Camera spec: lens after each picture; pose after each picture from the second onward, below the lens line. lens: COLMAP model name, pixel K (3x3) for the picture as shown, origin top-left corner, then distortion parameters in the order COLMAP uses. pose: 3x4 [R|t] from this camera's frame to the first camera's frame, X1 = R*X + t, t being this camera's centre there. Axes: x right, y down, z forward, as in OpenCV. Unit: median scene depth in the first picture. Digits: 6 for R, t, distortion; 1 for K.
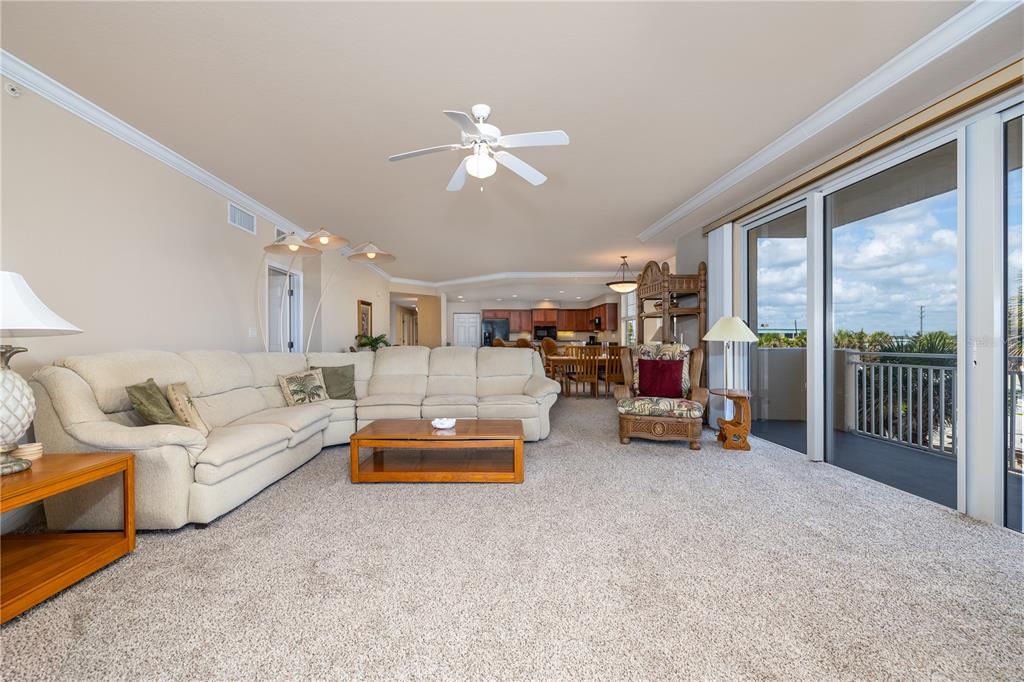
lens RADIAL K [[443.9, 0, 498.5], [0, 443.9, 342.4], [0, 0, 1]] dist [0.011762, 0.000031]
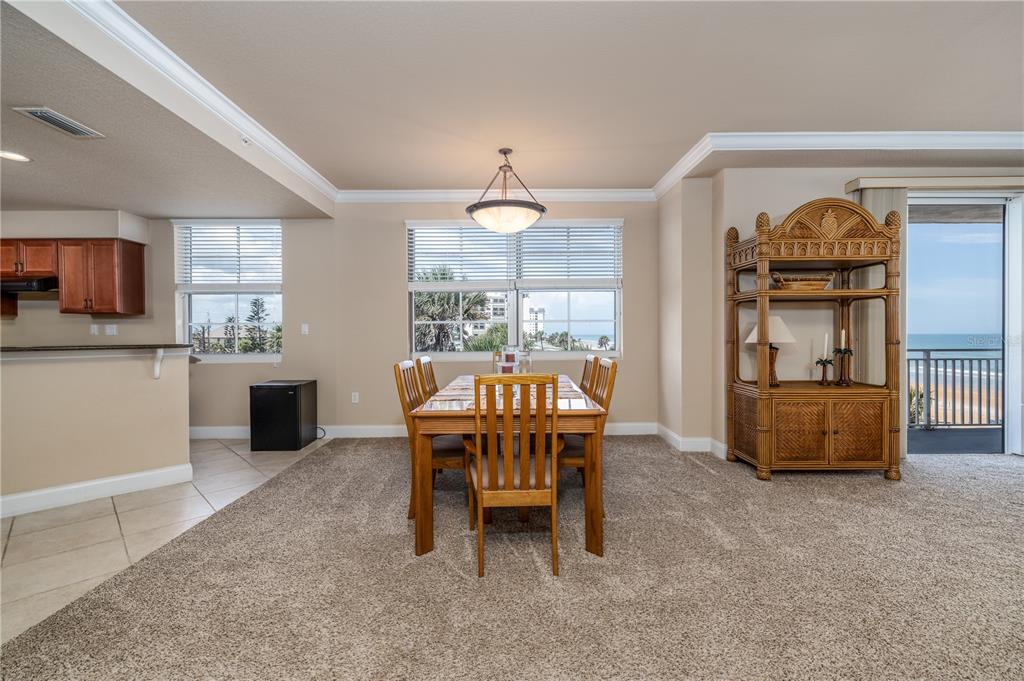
lens RADIAL K [[436.6, 0, 512.8], [0, 436.6, 341.8], [0, 0, 1]] dist [0.001118, 0.000423]
pose [[0.018449, -0.013664, 0.999736, -0.088614], [0.010963, 0.999849, 0.013463, -0.005352], [-0.999770, 0.010712, 0.018596, 0.580272]]
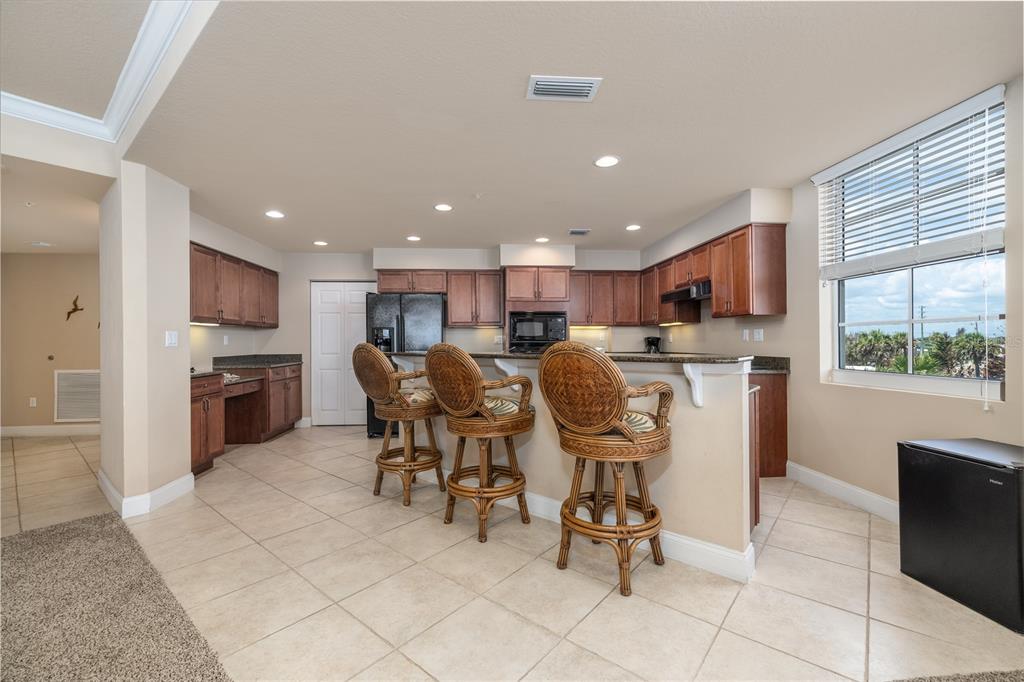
lens RADIAL K [[440.5, 0, 510.5], [0, 440.5, 342.8], [0, 0, 1]] dist [0.014351, -0.000057]
pose [[0.997808, -0.002542, 0.066121, 0.055975], [0.002841, 0.999986, -0.004436, -0.007518], [-0.066109, 0.004614, 0.997802, 0.617783]]
